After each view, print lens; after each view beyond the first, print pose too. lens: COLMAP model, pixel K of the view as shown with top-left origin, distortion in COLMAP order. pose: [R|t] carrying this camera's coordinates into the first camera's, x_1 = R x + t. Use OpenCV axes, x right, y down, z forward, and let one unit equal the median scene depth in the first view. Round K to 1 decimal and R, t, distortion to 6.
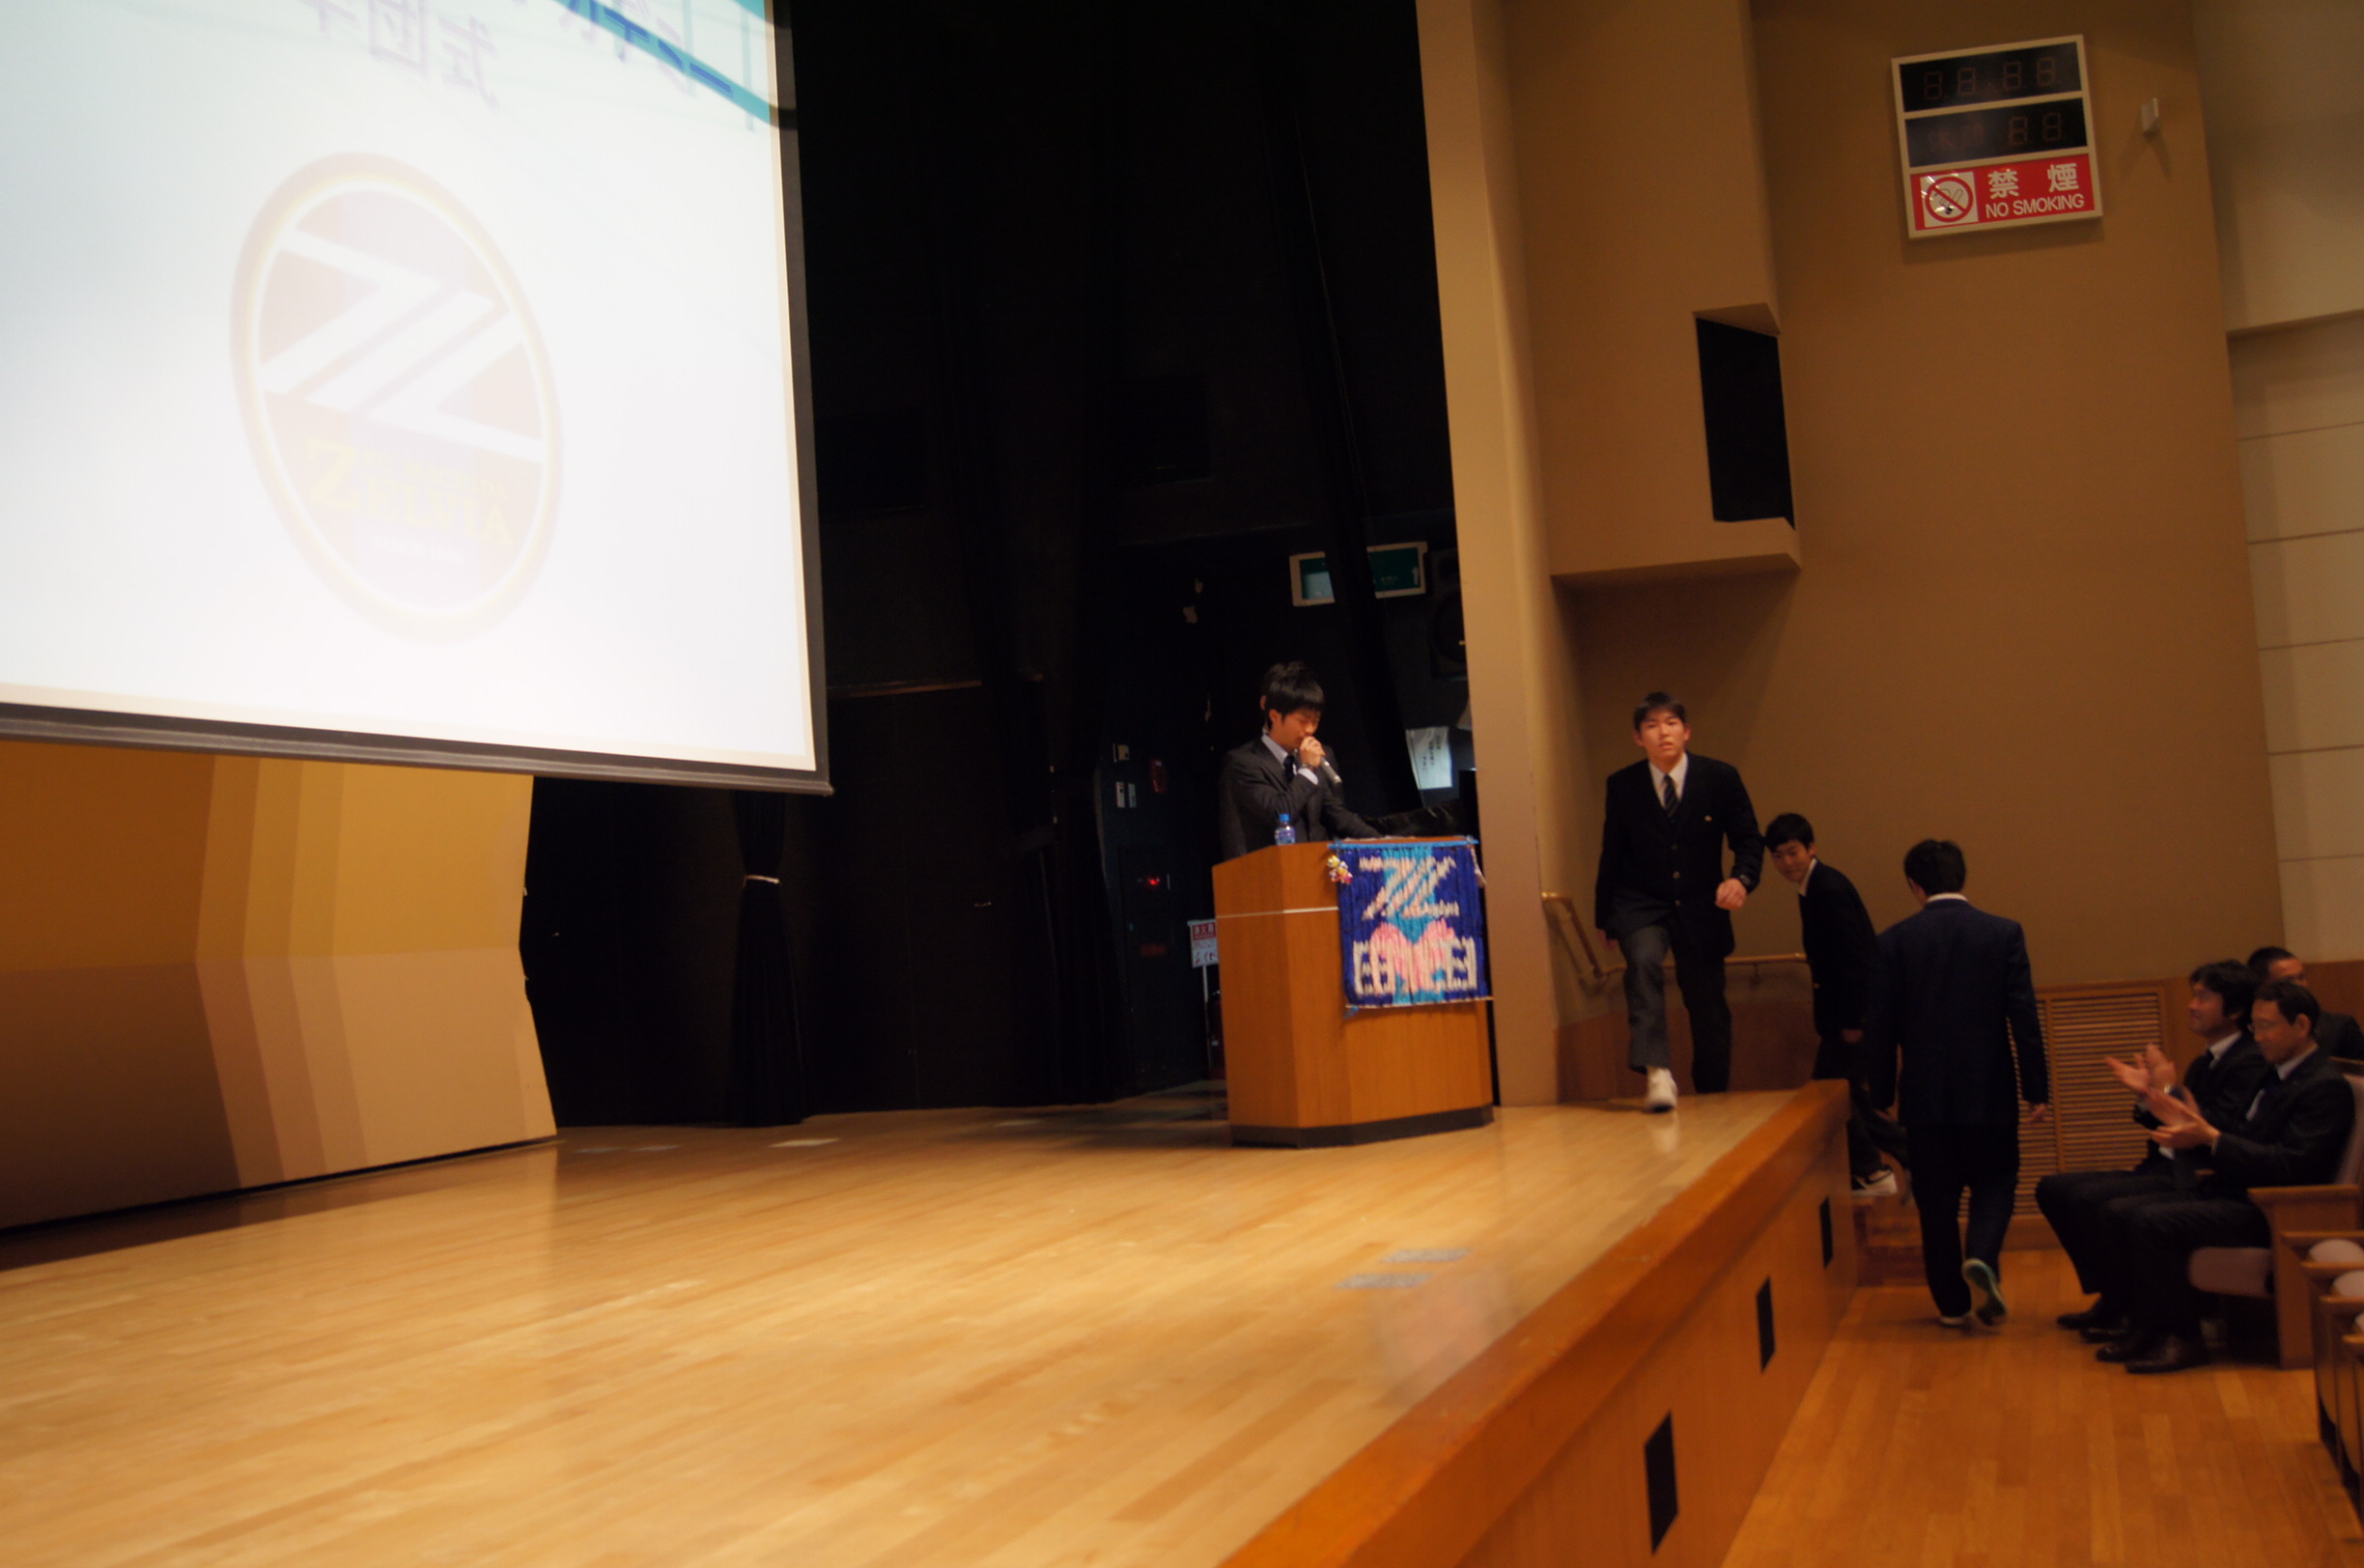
lens RADIAL K [[2354.1, 0, 1180.3], [0, 2354.1, 774.5], [0, 0, 1]] dist [-0.053781, 0.000000]
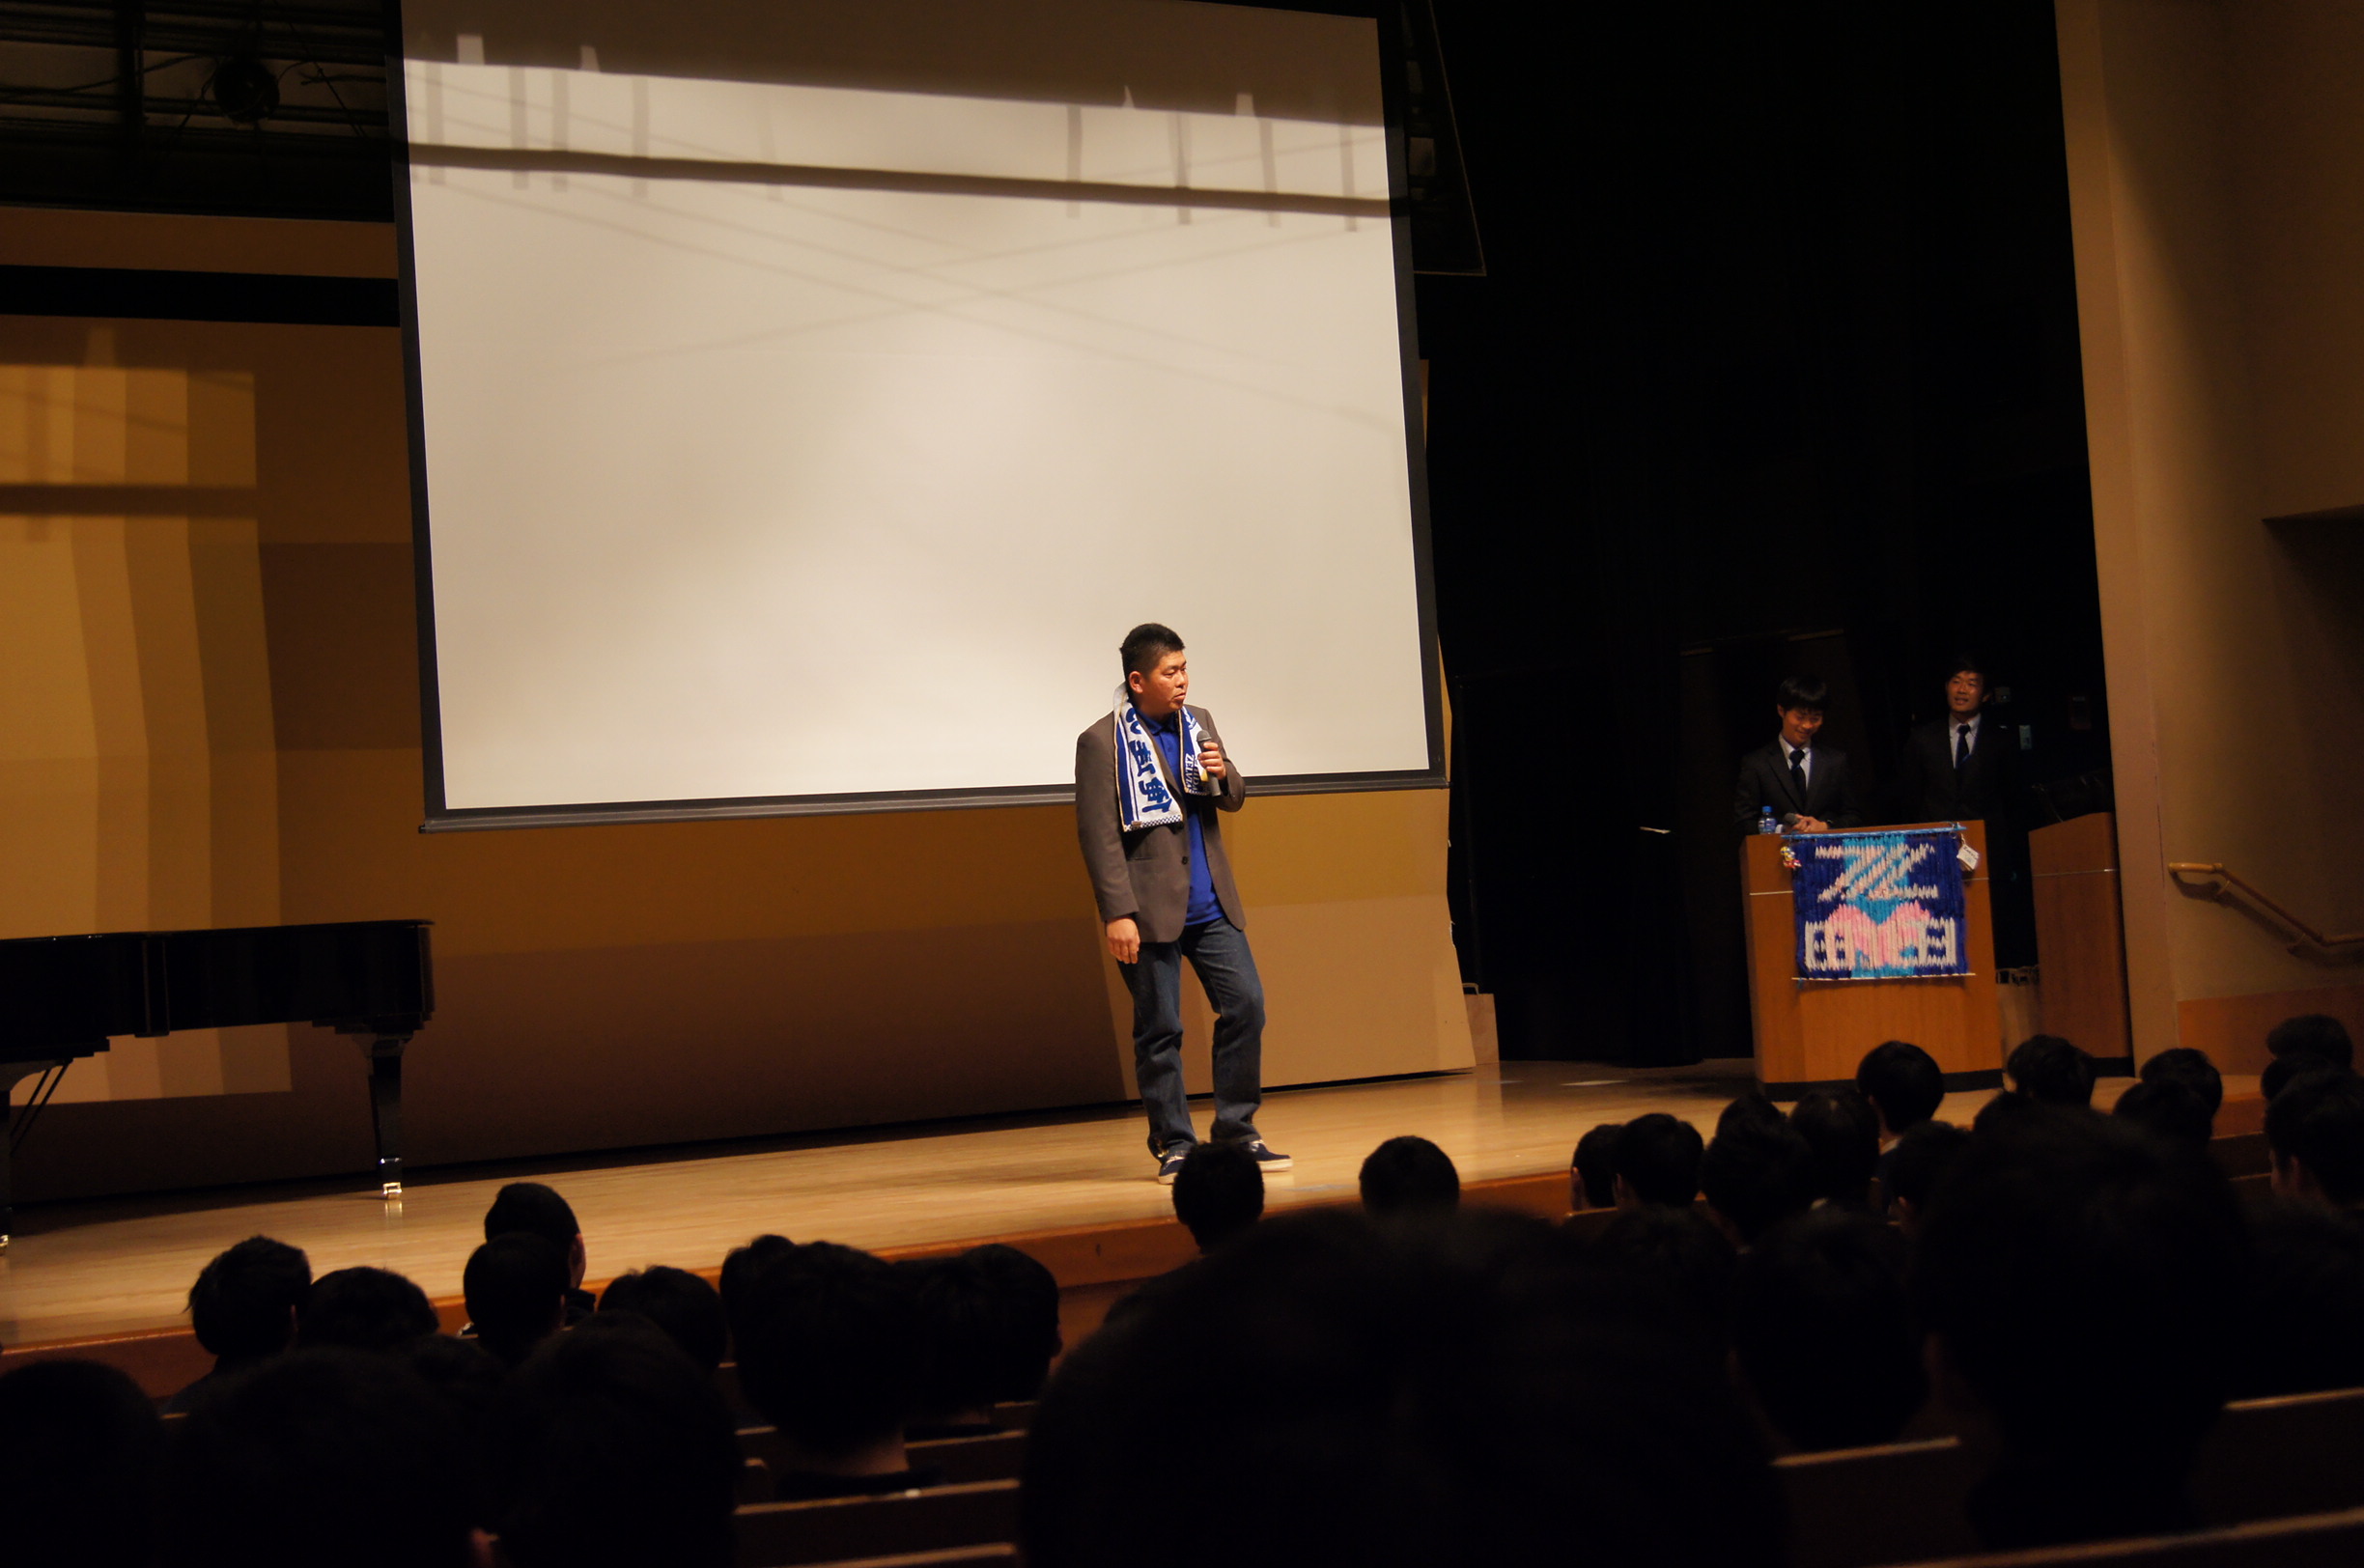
lens RADIAL K [[3607.4, 0, 1182.9], [0, 3607.4, 800.3], [0, 0, 1]] dist [-0.006637, 0.000000]
pose [[0.773307, -0.004523, -0.634016, 0.895326], [0.054372, 0.996764, 0.059207, -0.099852], [0.631696, -0.080257, 0.771051, -0.479252]]
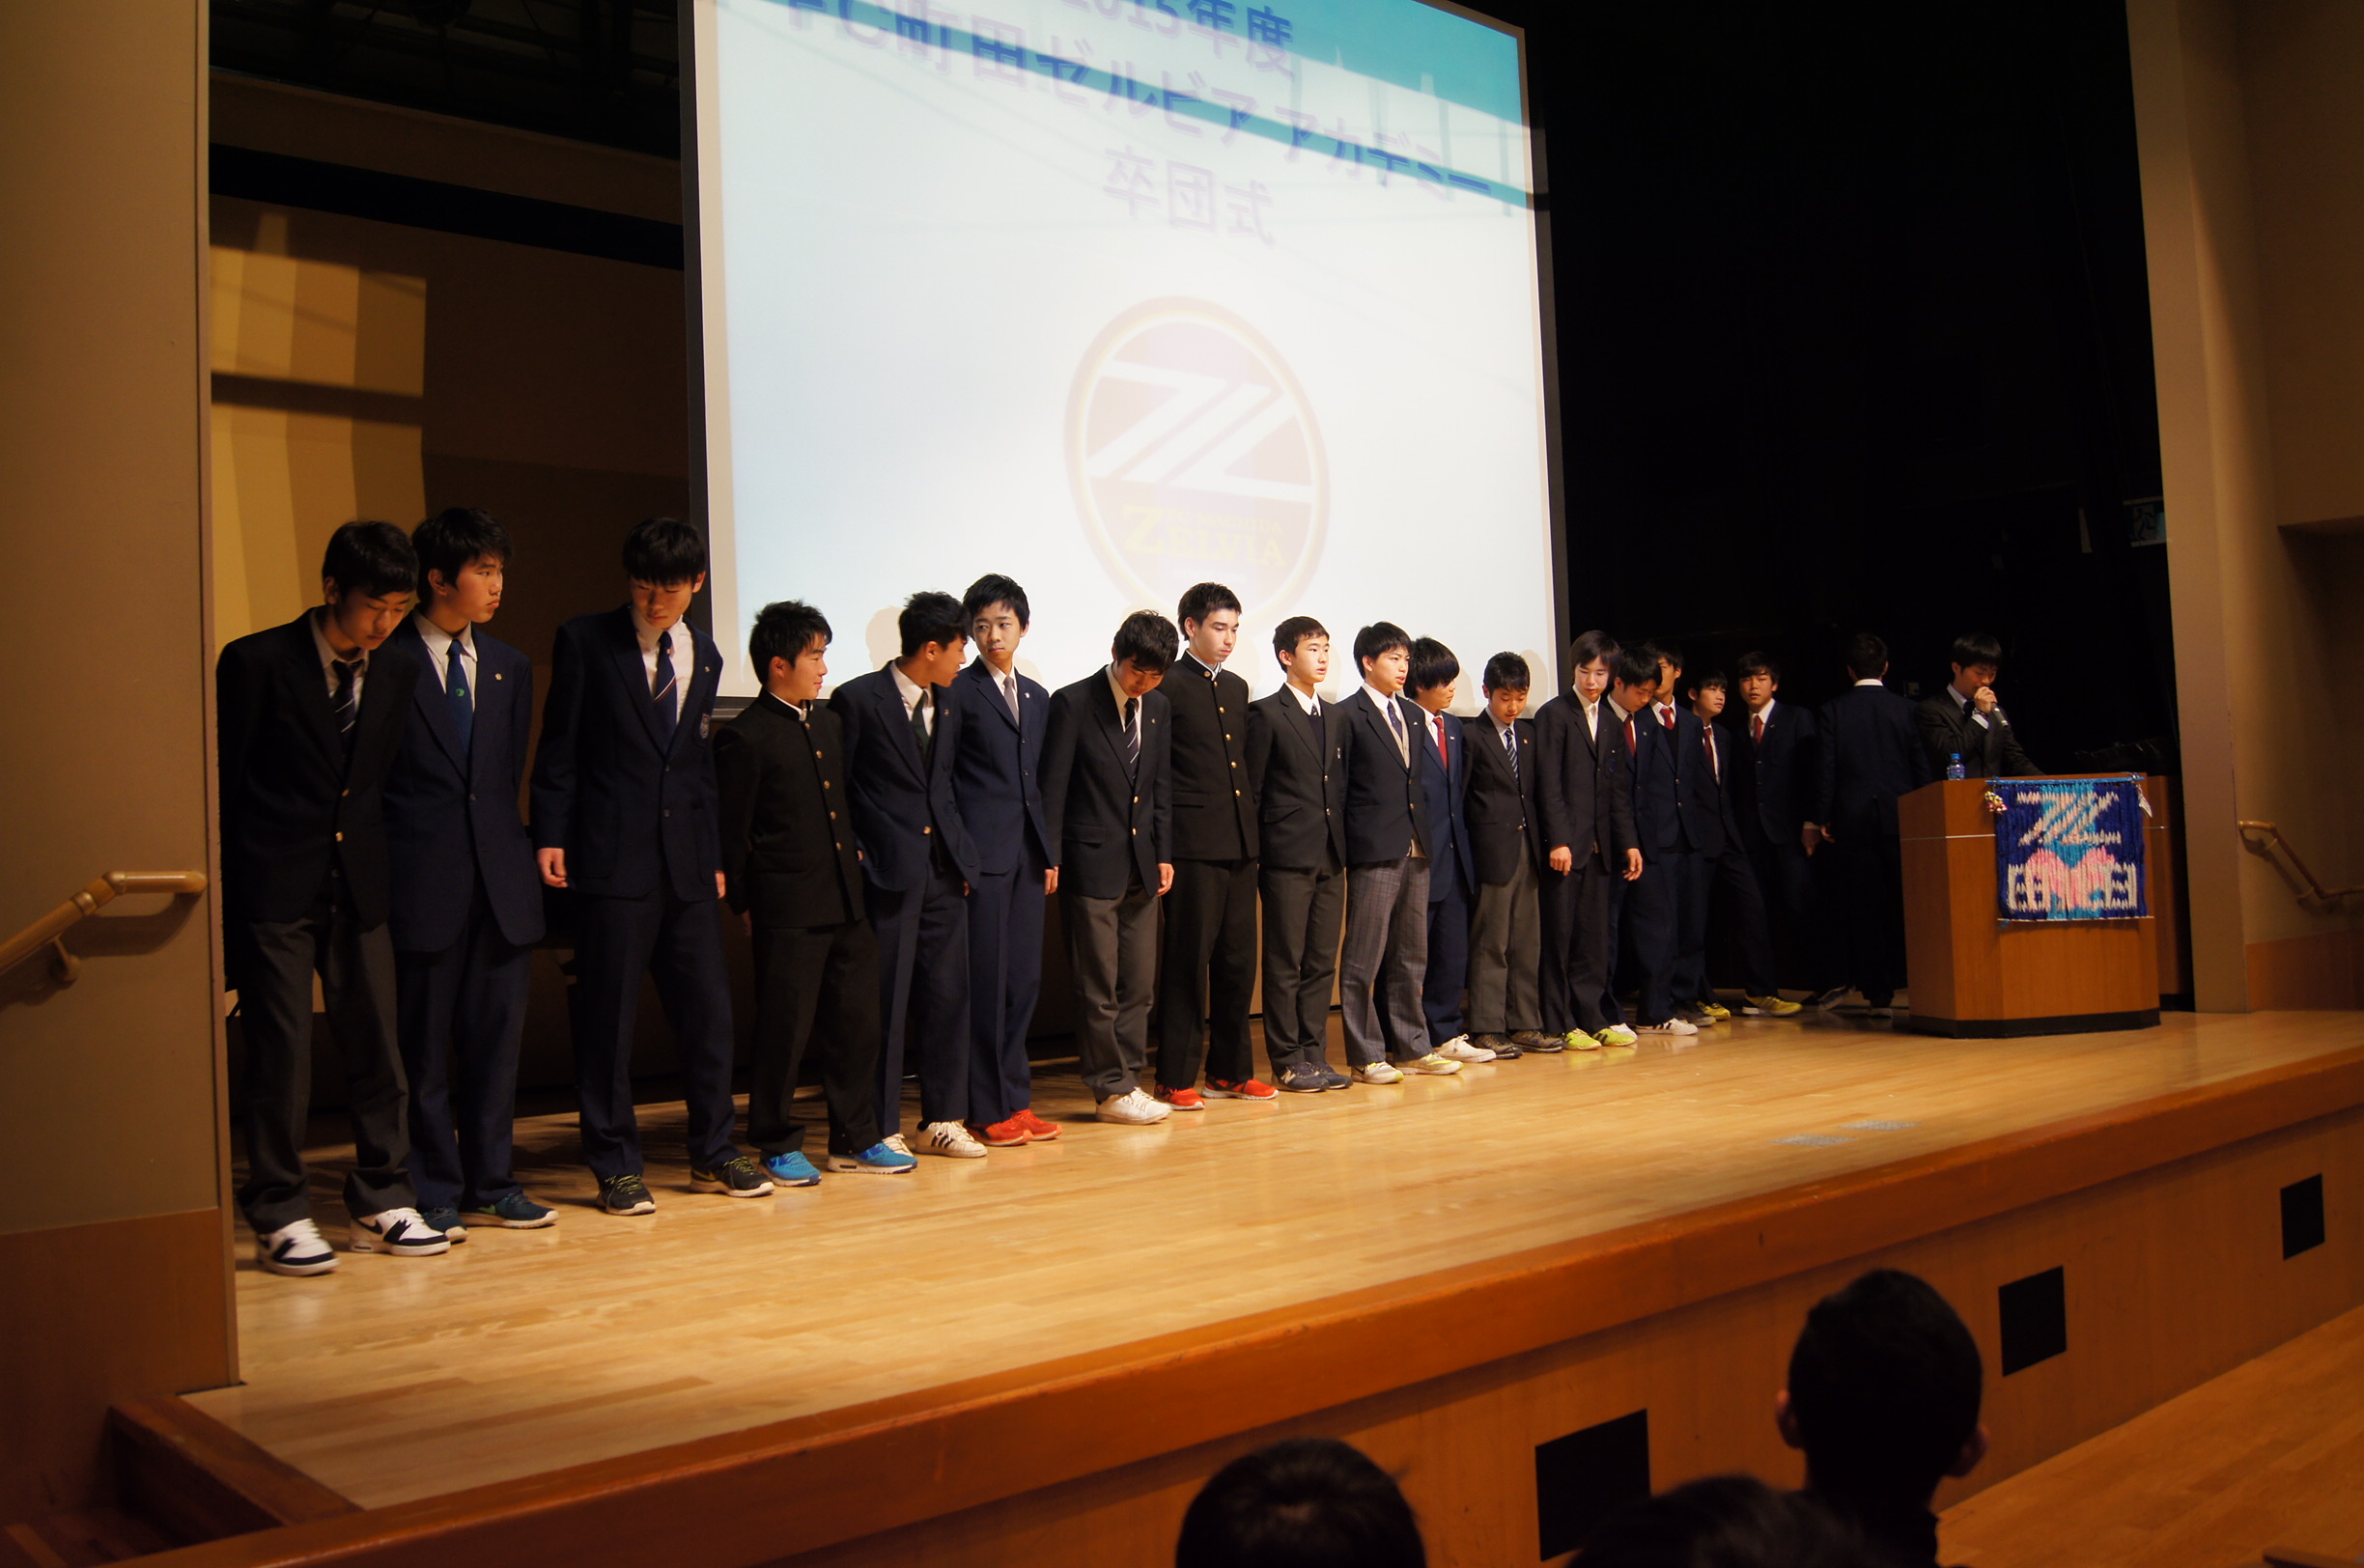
lens RADIAL K [[2062.3, 0, 1121.3], [0, 2062.3, 799.6], [0, 0, 1]] dist [-0.047326, -0.019942]
pose [[0.877283, 0.008588, -0.479897, 0.167172], [0.016573, 0.998702, 0.048169, -0.016321], [0.479687, -0.050211, 0.876002, -0.090043]]
